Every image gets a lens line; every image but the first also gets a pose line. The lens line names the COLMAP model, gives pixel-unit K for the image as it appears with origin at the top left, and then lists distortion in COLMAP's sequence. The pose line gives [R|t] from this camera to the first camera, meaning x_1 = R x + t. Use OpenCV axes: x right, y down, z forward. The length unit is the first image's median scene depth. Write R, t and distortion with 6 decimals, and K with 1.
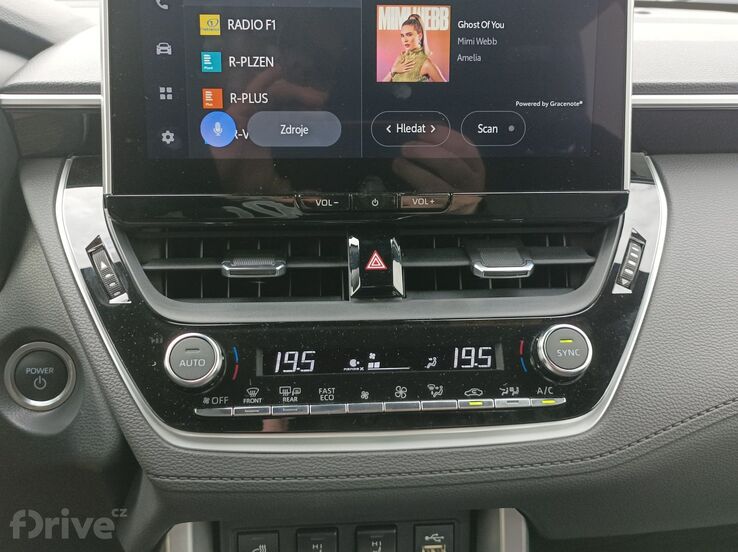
lens RADIAL K [[771.1, 0, 374.5], [0, 771.1, 273.8], [0, 0, 1]] dist [0.011535, 0.000000]
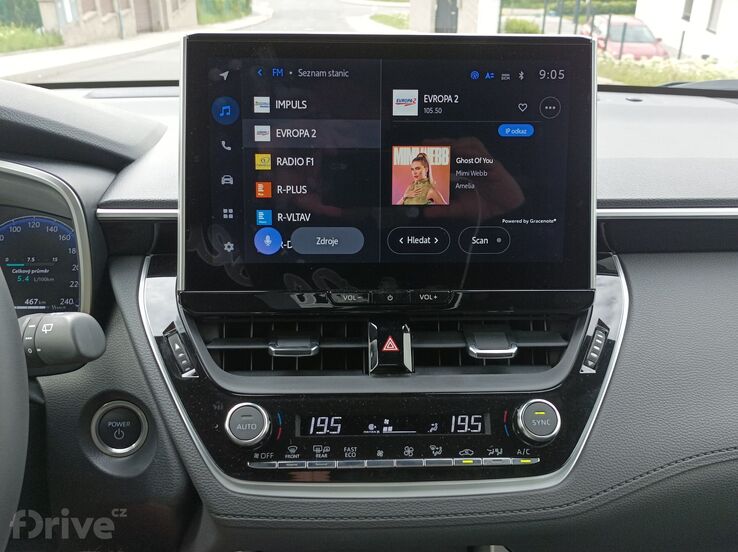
lens RADIAL K [[771.1, 0, 370.5], [0, 771.1, 272.6], [0, 0, 1]] dist [0.011535, 0.000000]
pose [[0.999293, 0.008744, -0.036560, 0.014989], [-0.010039, 0.999323, -0.035385, -0.091910], [0.036226, 0.035727, 0.998705, -0.271766]]
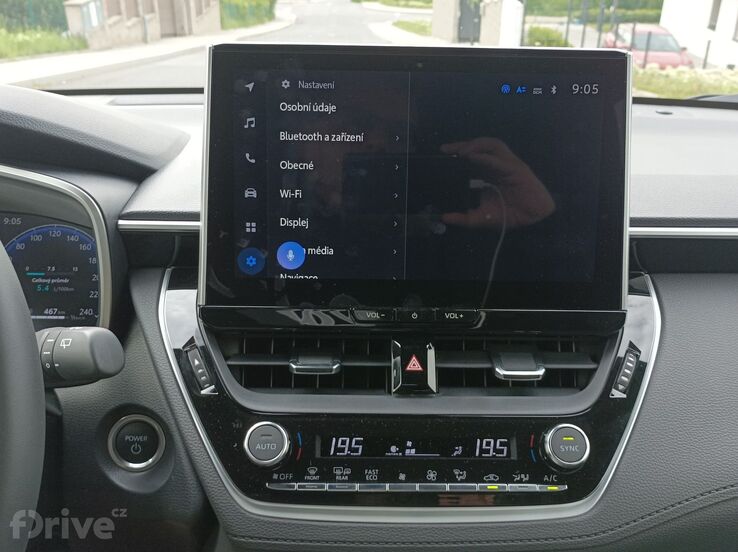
lens RADIAL K [[771.1, 0, 370.6], [0, 771.1, 276.1], [0, 0, 1]] dist [0.011535, 0.000000]
pose [[0.997871, 0.024915, -0.060271, 0.003136], [-0.027256, 0.998893, -0.038341, -0.110879], [0.059249, 0.039902, 0.997445, -0.240968]]
